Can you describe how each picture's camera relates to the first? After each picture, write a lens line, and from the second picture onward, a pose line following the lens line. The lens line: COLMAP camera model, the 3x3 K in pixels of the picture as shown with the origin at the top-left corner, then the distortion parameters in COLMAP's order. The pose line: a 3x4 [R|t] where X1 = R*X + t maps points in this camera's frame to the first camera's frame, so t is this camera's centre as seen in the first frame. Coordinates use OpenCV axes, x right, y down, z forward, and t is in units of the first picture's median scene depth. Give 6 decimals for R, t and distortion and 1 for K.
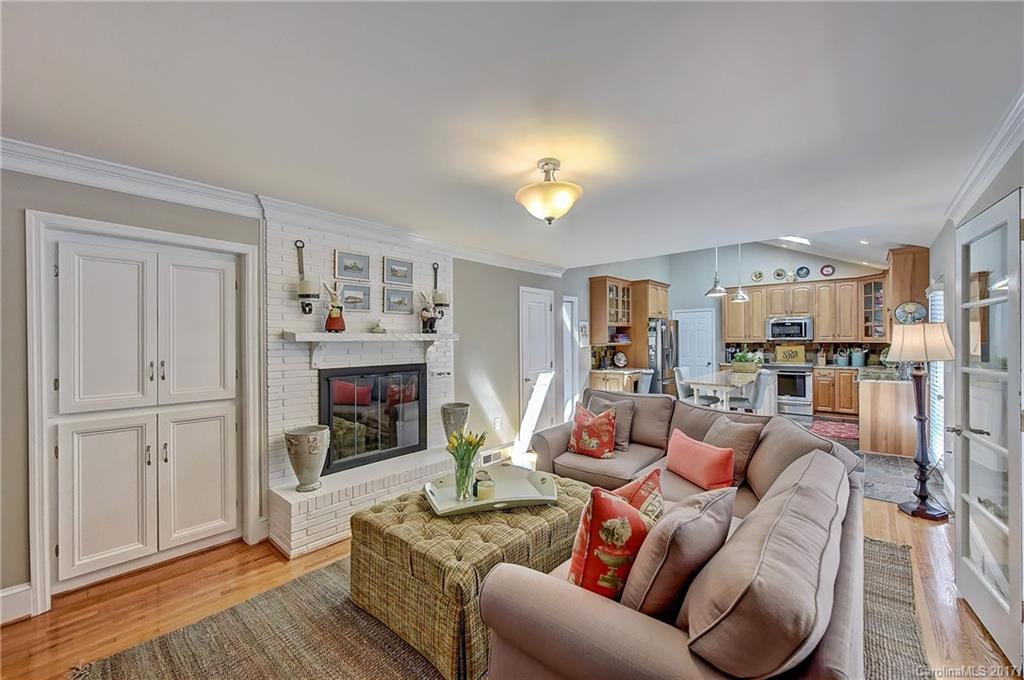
lens RADIAL K [[402.0, 0, 514.0], [0, 402.0, 338.7], [0, 0, 1]] dist [-0.001965, -0.000249]
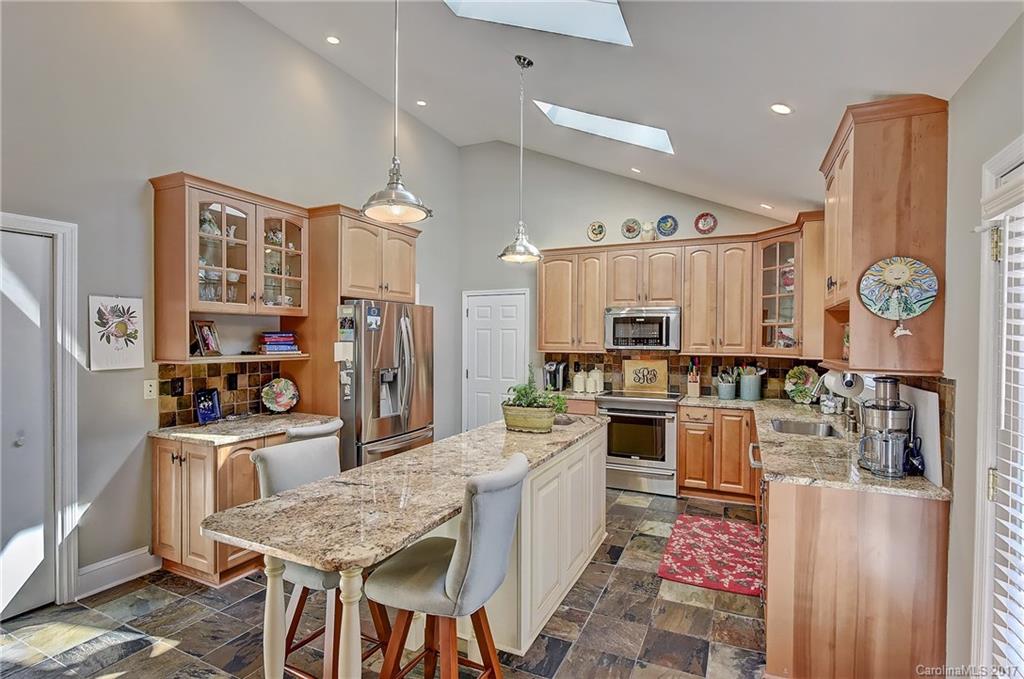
lens RADIAL K [[501.1, 0, 511.9], [0, 501.1, 342.3], [0, 0, 1]] dist [-0.000533, -0.000488]
pose [[0.959048, 0.011265, 0.283020, 0.350747], [-0.013675, 0.999885, 0.006540, -0.009392], [-0.282914, -0.010142, 0.959092, 0.435945]]
